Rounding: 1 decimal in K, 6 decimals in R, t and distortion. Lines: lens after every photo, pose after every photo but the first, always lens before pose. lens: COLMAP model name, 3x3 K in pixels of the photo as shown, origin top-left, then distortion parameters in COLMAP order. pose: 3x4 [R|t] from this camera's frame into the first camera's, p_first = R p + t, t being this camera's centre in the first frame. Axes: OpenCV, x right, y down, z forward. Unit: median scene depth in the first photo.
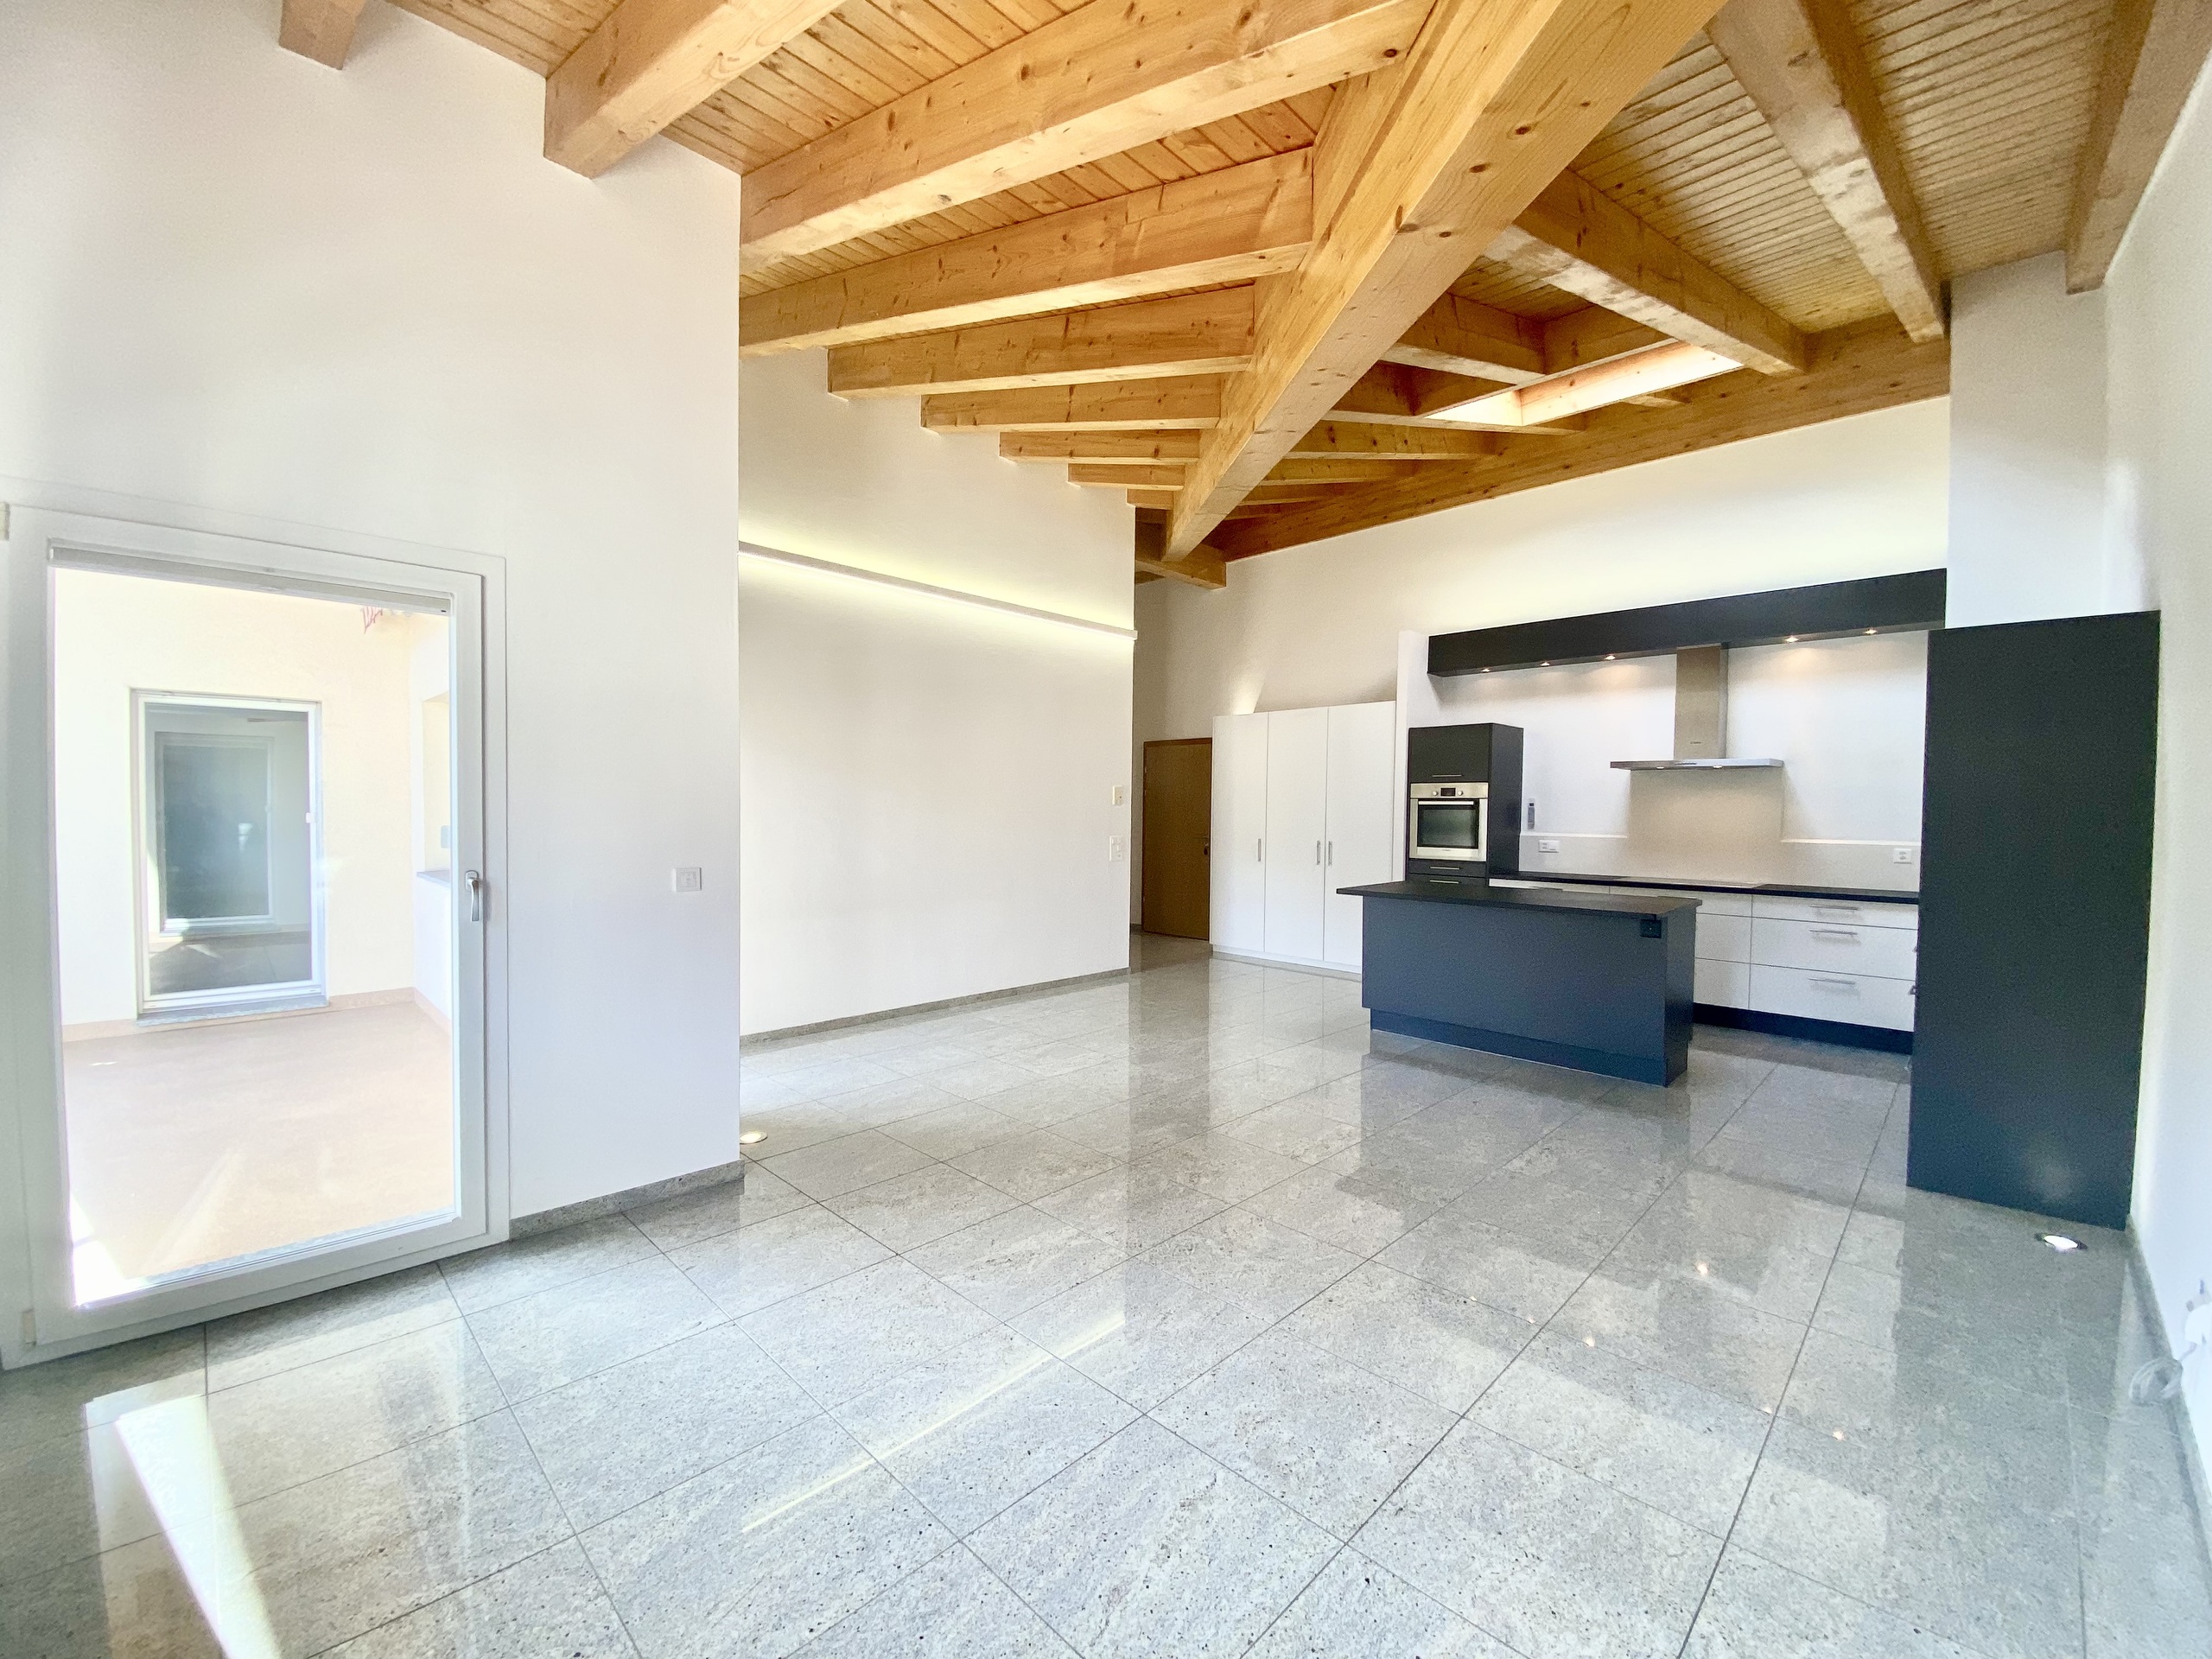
lens RADIAL K [[891.8, 0, 1105.1], [0, 891.8, 835.7], [0, 0, 1]] dist [0.015046, -0.018647]
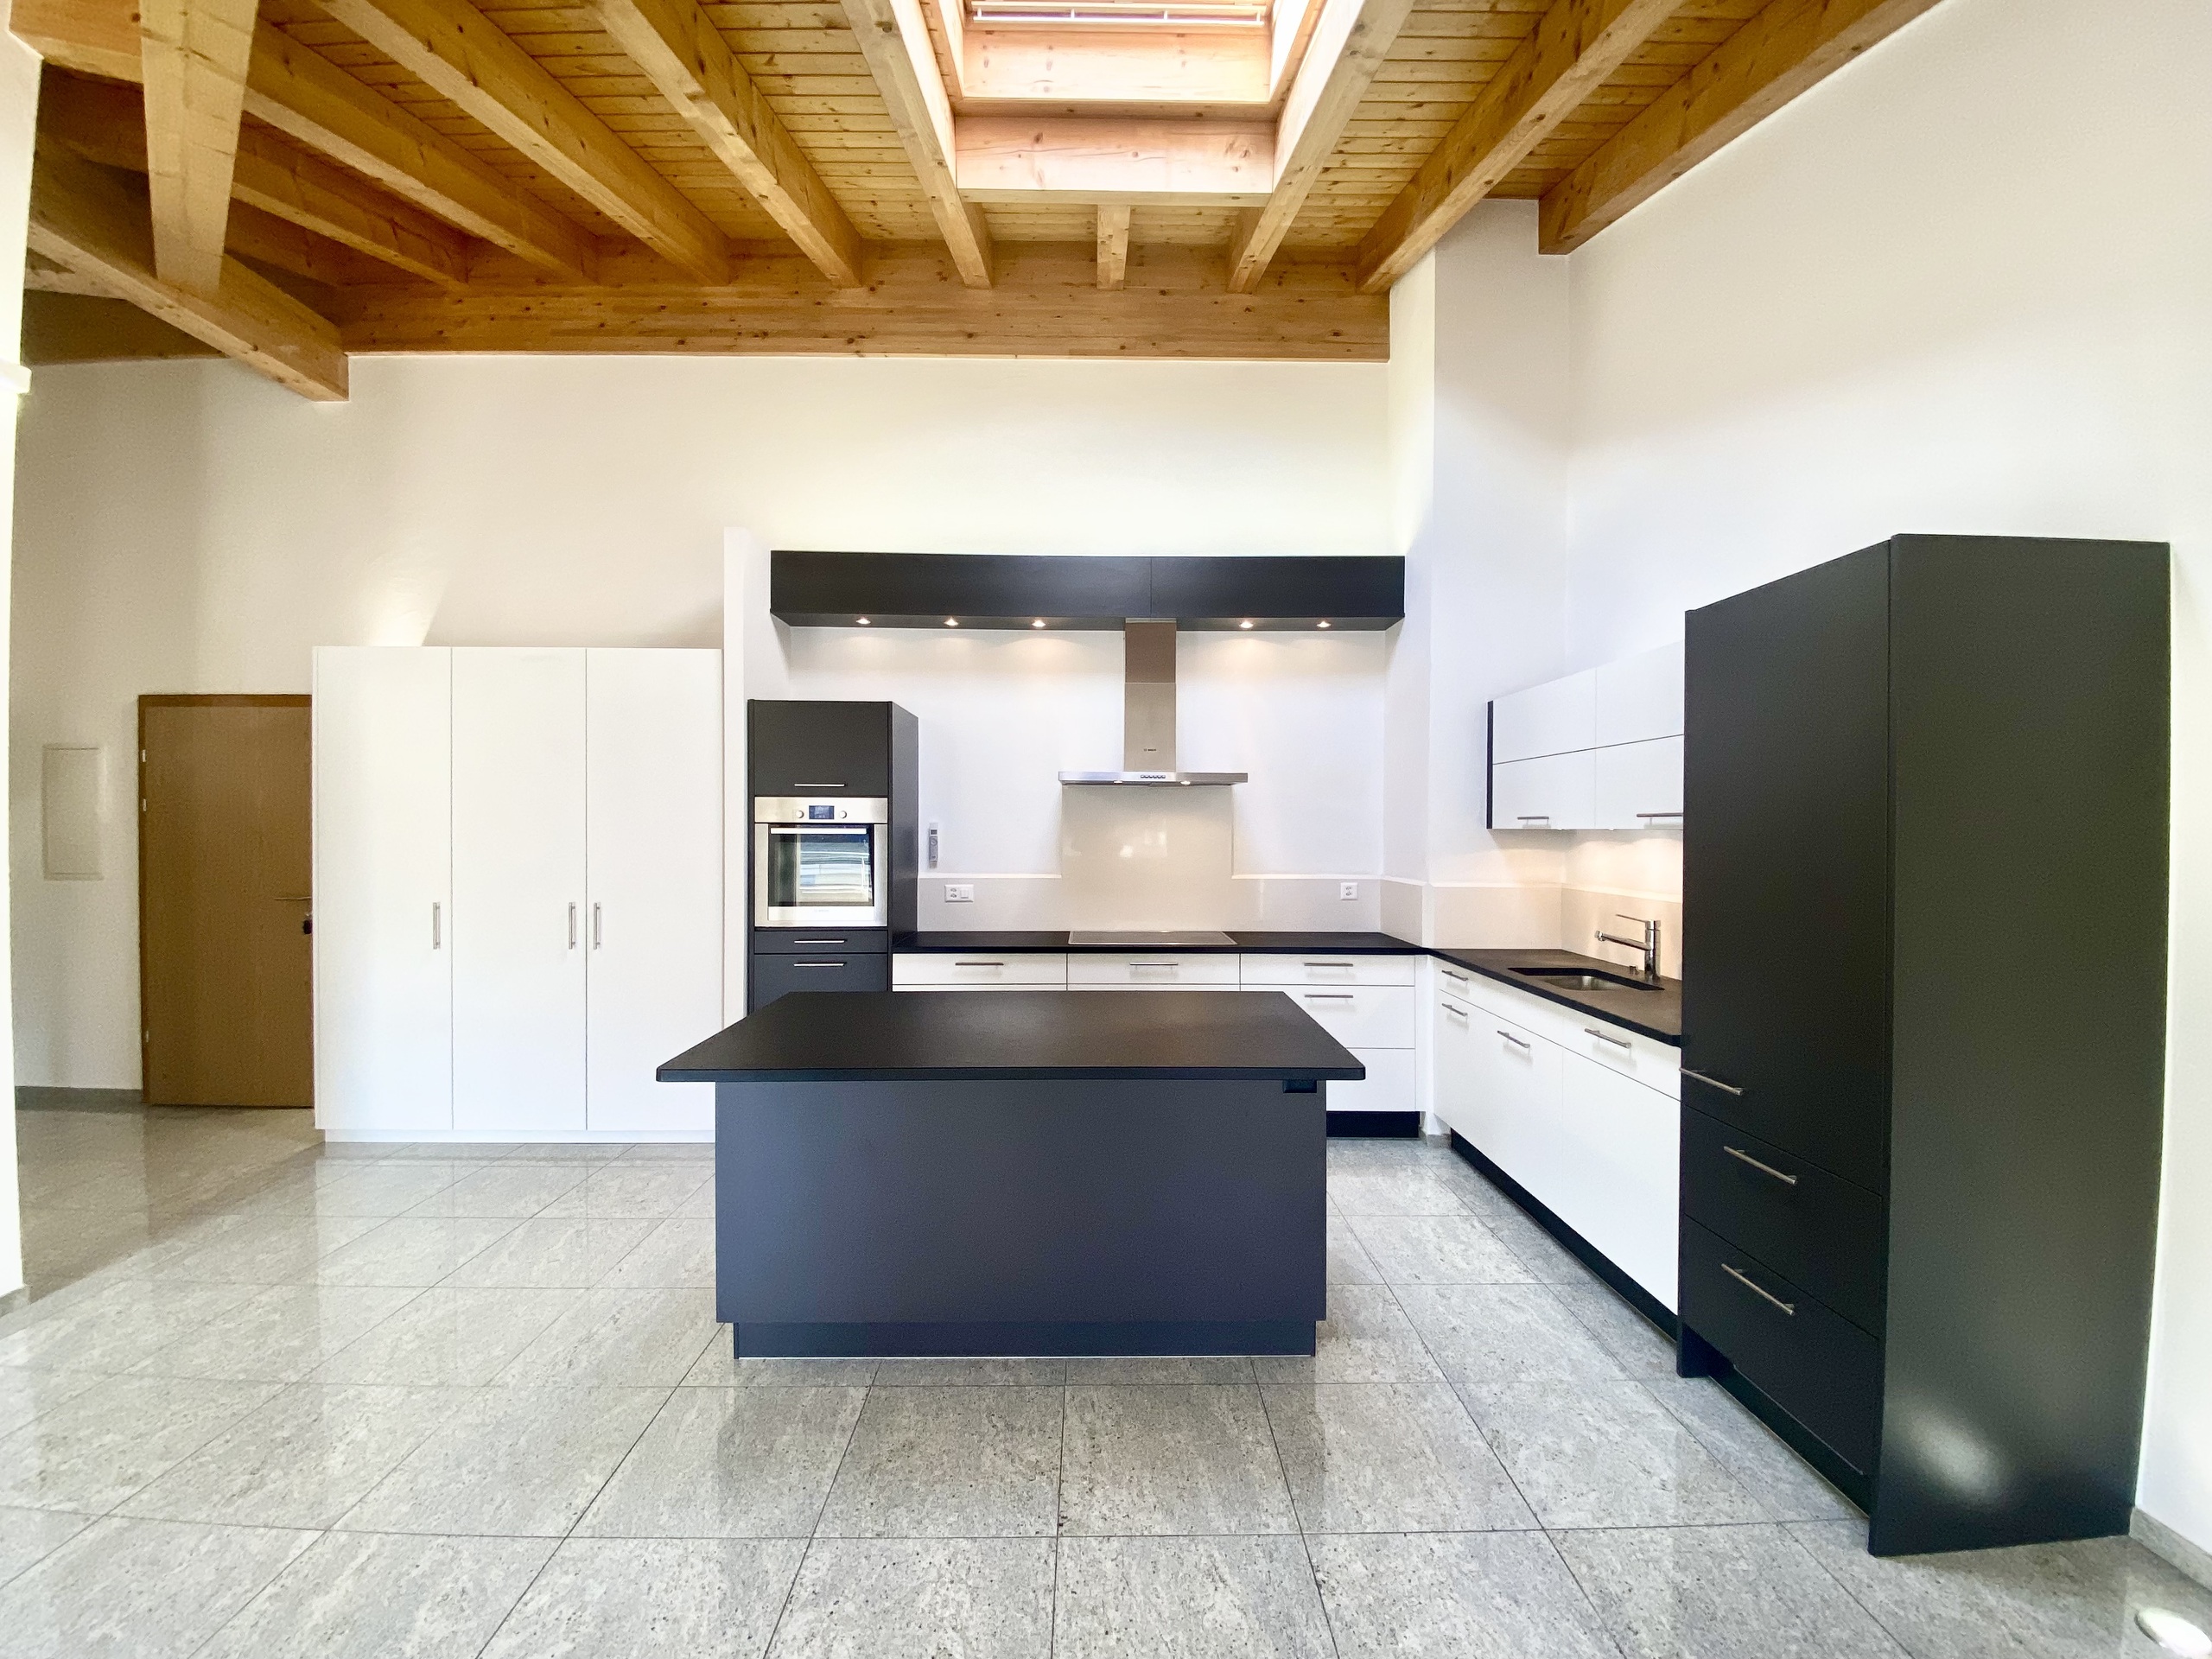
lens RADIAL K [[891.8, 0, 1105.1], [0, 891.8, 835.7], [0, 0, 1]] dist [0.015046, -0.018647]
pose [[0.701140, -0.019644, 0.712753, 0.096044], [0.027270, 0.999628, 0.000725, -0.029367], [-0.712502, 0.018929, 0.701414, 0.459130]]
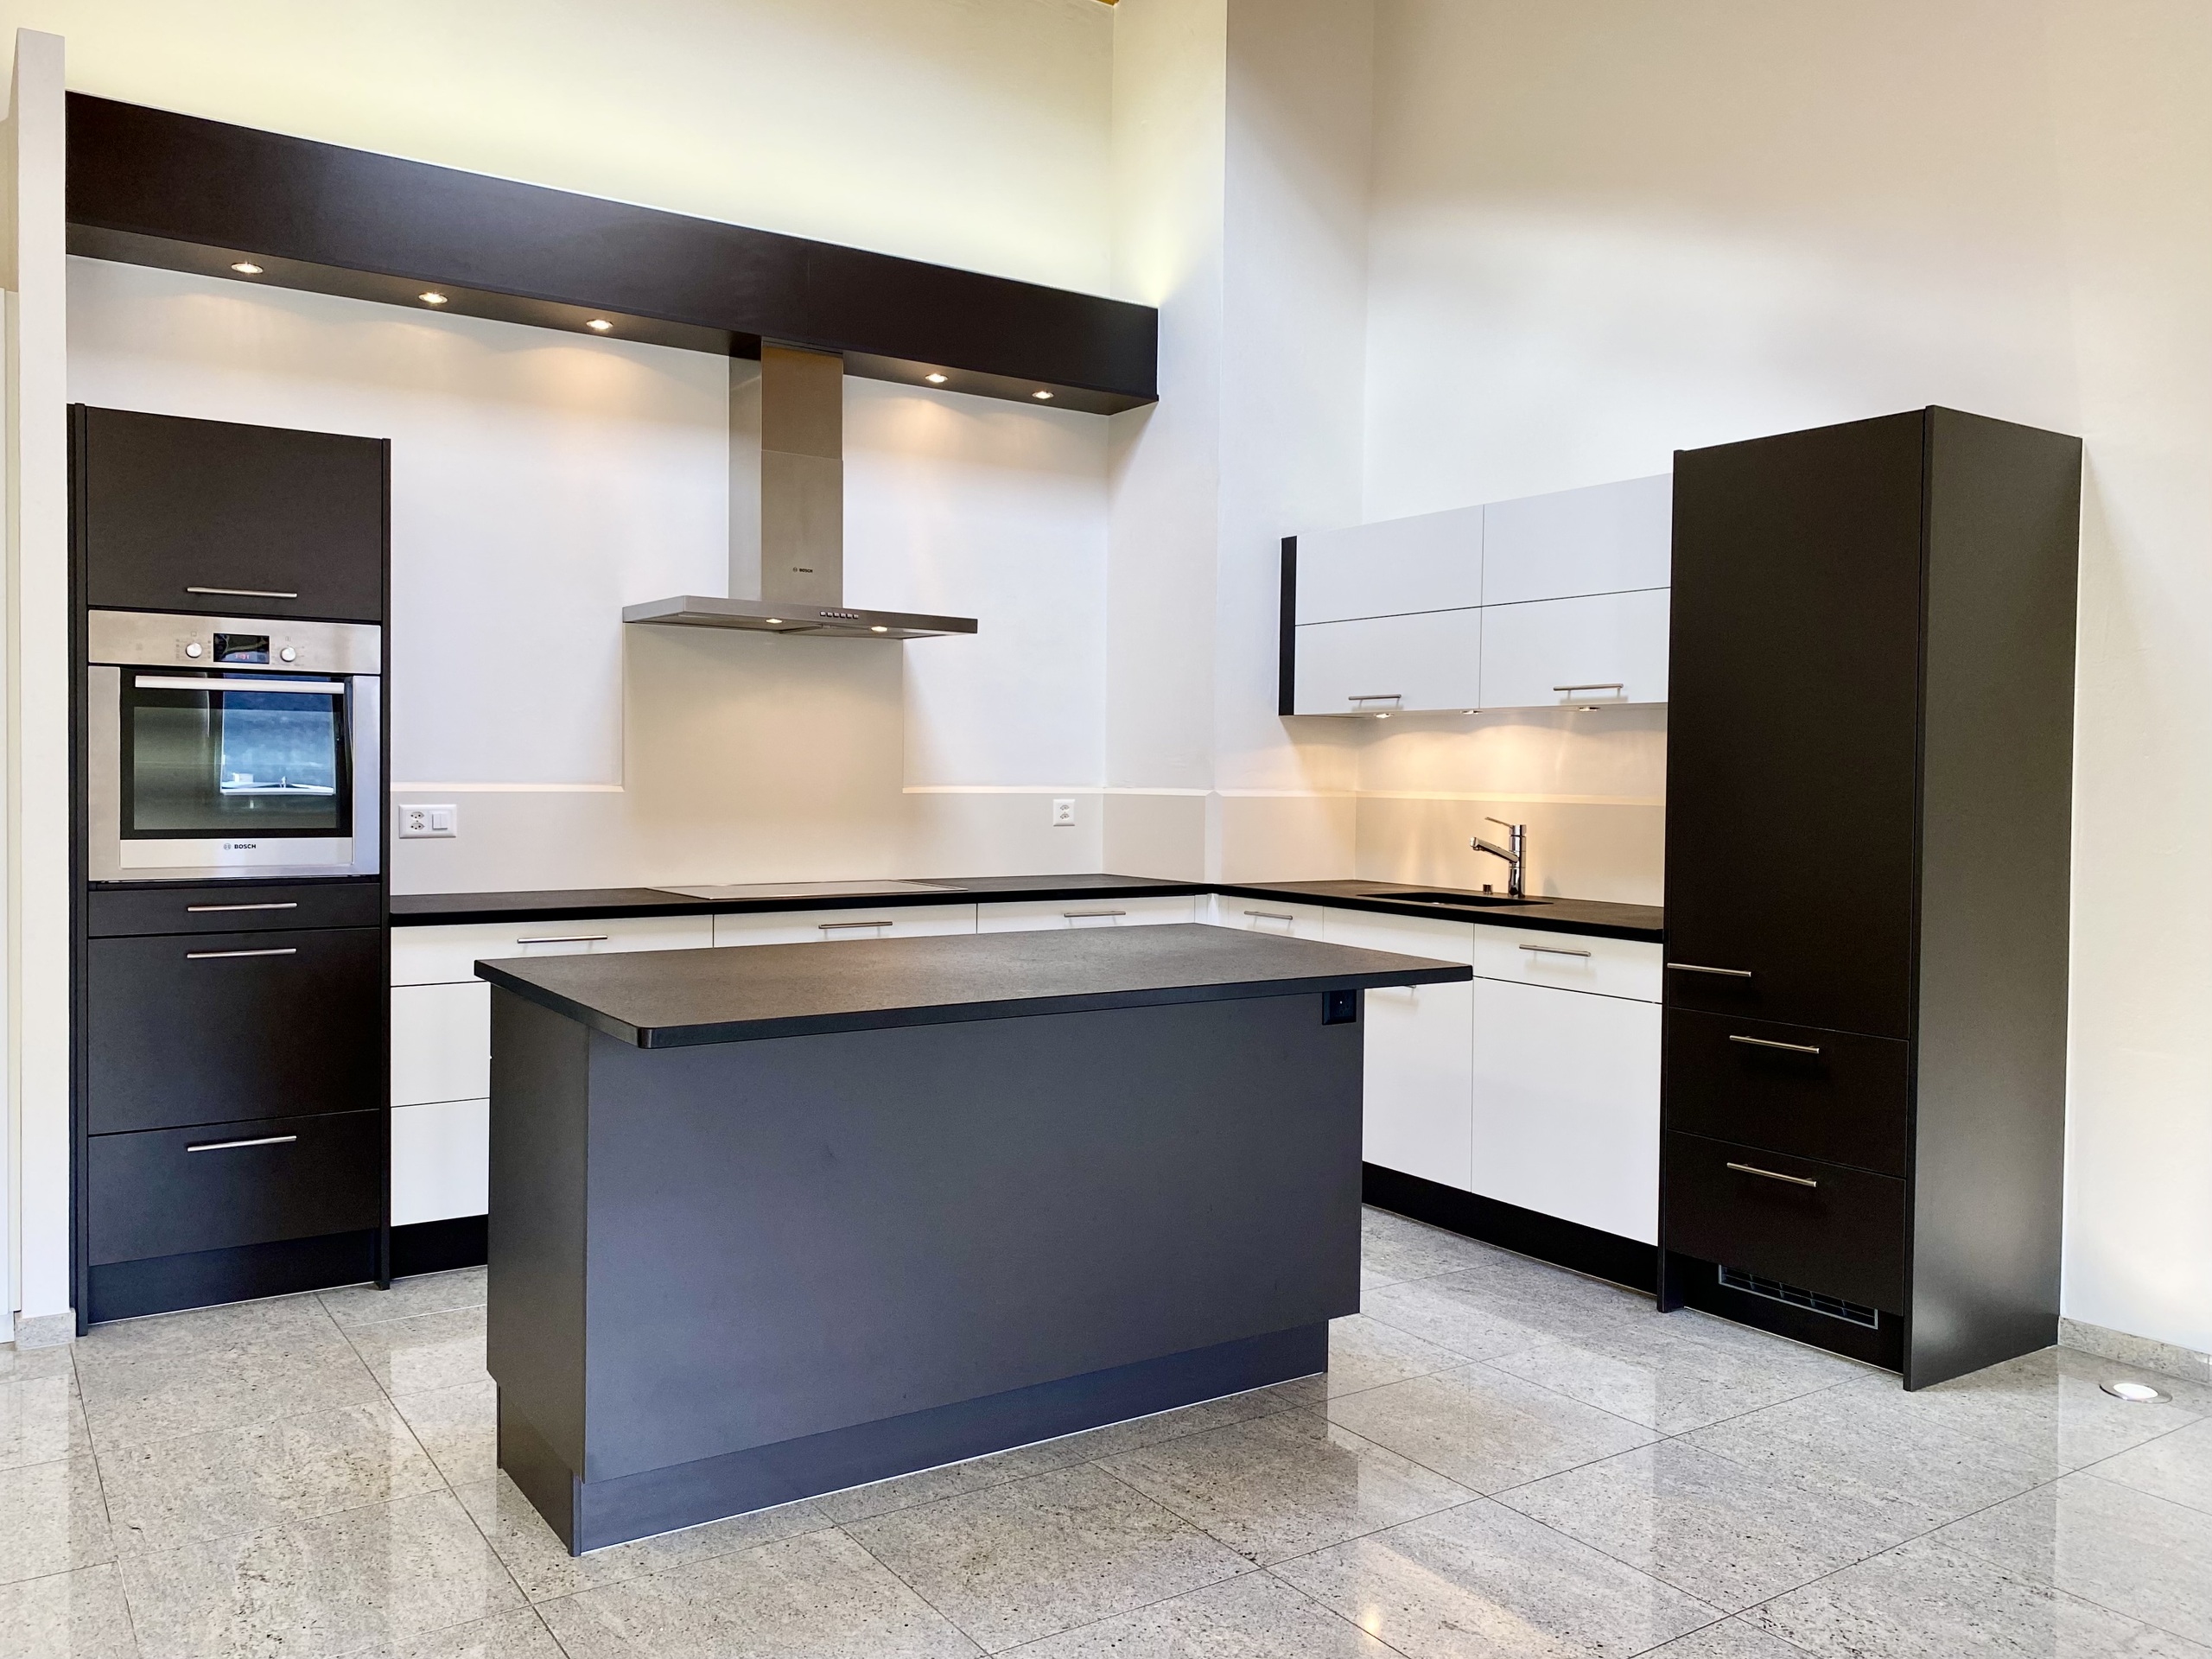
lens RADIAL K [[1713.9, 0, 1106.0], [0, 1713.9, 829.5], [0, 0, 1]] dist [0.063345, -0.128523]
pose [[0.196645, -0.043826, 0.979495, -0.120889], [0.019193, 0.998981, 0.040845, -0.007371], [-0.980287, 0.010768, 0.197285, 0.617334]]
